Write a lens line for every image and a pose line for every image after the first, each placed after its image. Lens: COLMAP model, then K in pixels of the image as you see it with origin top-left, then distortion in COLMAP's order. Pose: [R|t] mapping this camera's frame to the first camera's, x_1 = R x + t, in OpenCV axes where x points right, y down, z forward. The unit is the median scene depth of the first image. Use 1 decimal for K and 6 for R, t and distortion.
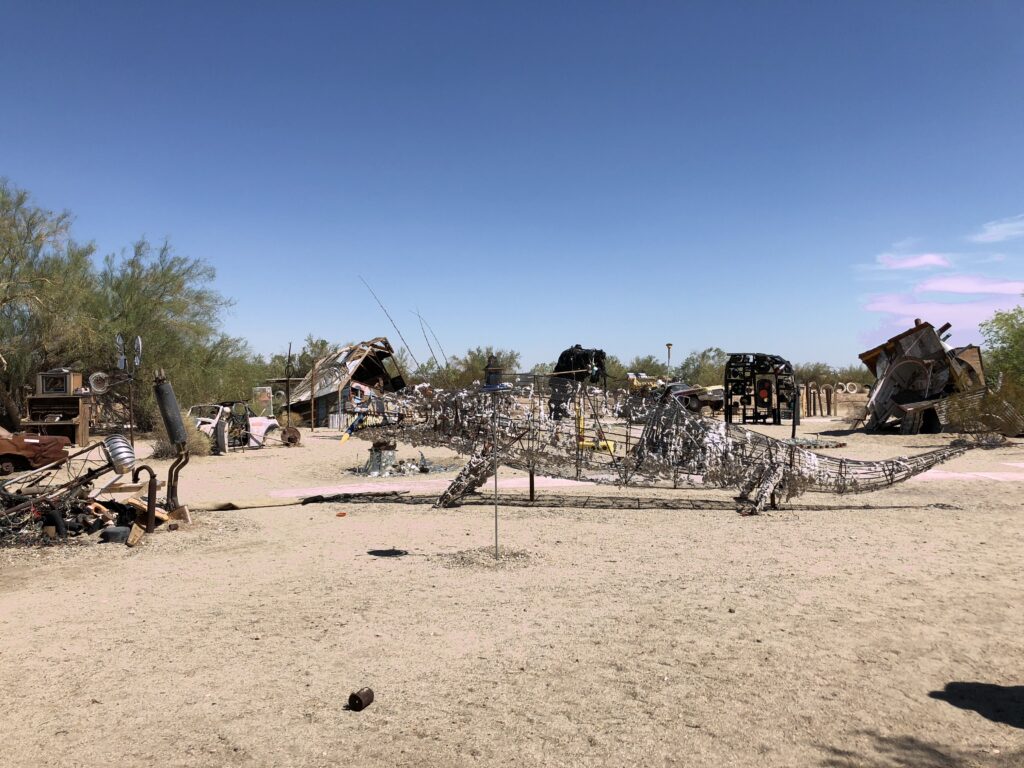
lens RADIAL K [[863.1, 0, 533.6], [0, 863.1, 381.0], [0, 0, 1]] dist [0.042832, 0.004436]
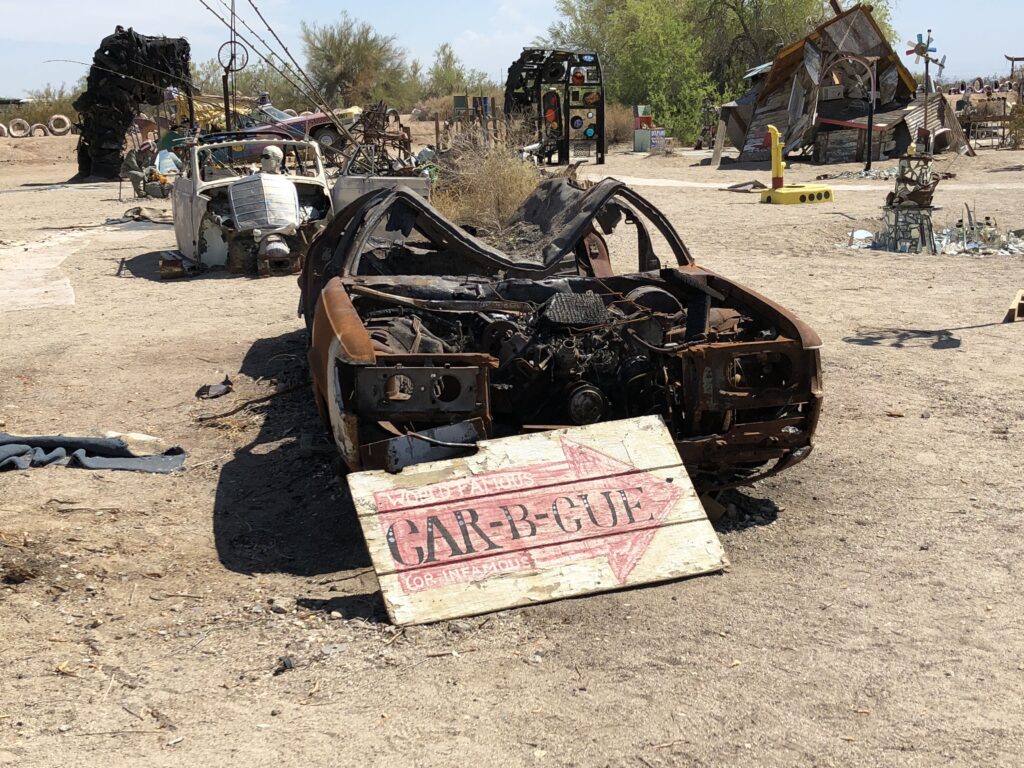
lens RADIAL K [[1357.8, 0, 512.0], [0, 1357.8, 384.0], [0, 0, 1]] dist [0.139615, -0.505397]
pose [[0.656777, -0.159471, 0.737029, -0.429595], [0.019304, 0.980618, 0.194975, 0.010175], [-0.753837, -0.113828, 0.647126, 0.300305]]
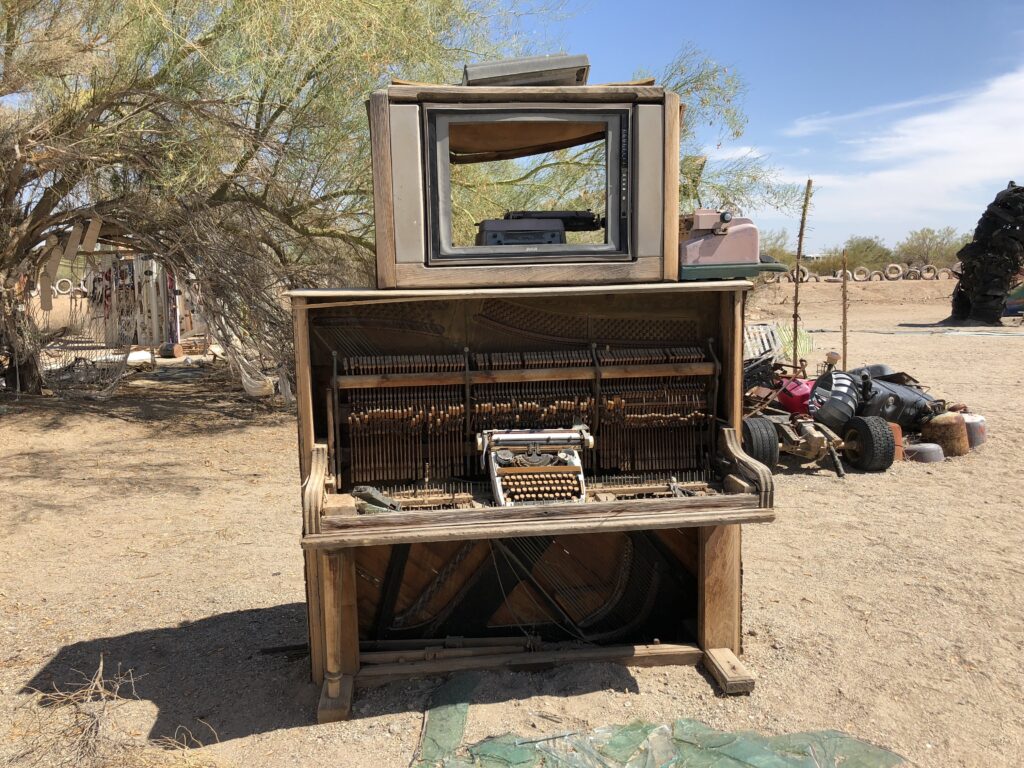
lens RADIAL K [[834.9, 0, 510.2], [0, 834.9, 362.2], [0, 0, 1]] dist [0.005426, 0.001305]
pose [[0.980907, -0.027636, 0.192506, -0.365493], [0.006588, 0.994006, 0.109129, 0.009734], [-0.194368, -0.105777, 0.975209, 0.559390]]
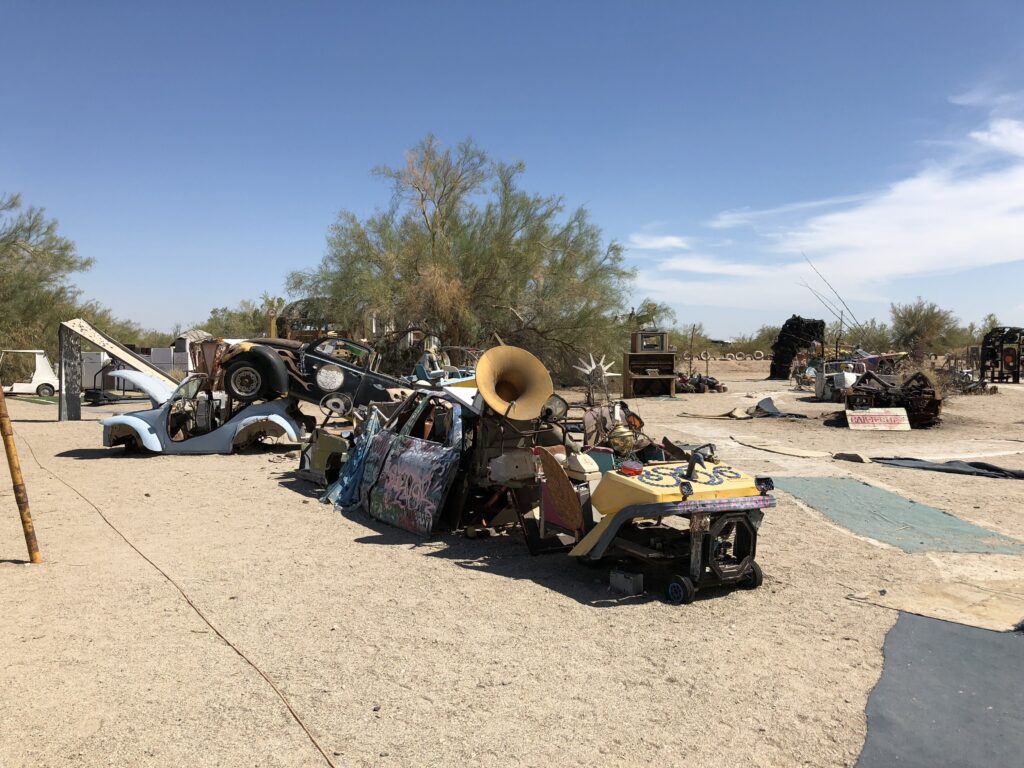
lens RADIAL K [[863.1, 0, 533.6], [0, 863.1, 381.0], [0, 0, 1]] dist [0.042832, 0.004436]
pose [[0.952564, 0.004815, 0.304301, -0.652146], [-0.016779, 0.999185, 0.036715, 0.009661], [-0.303876, -0.040079, 0.951868, -0.001327]]
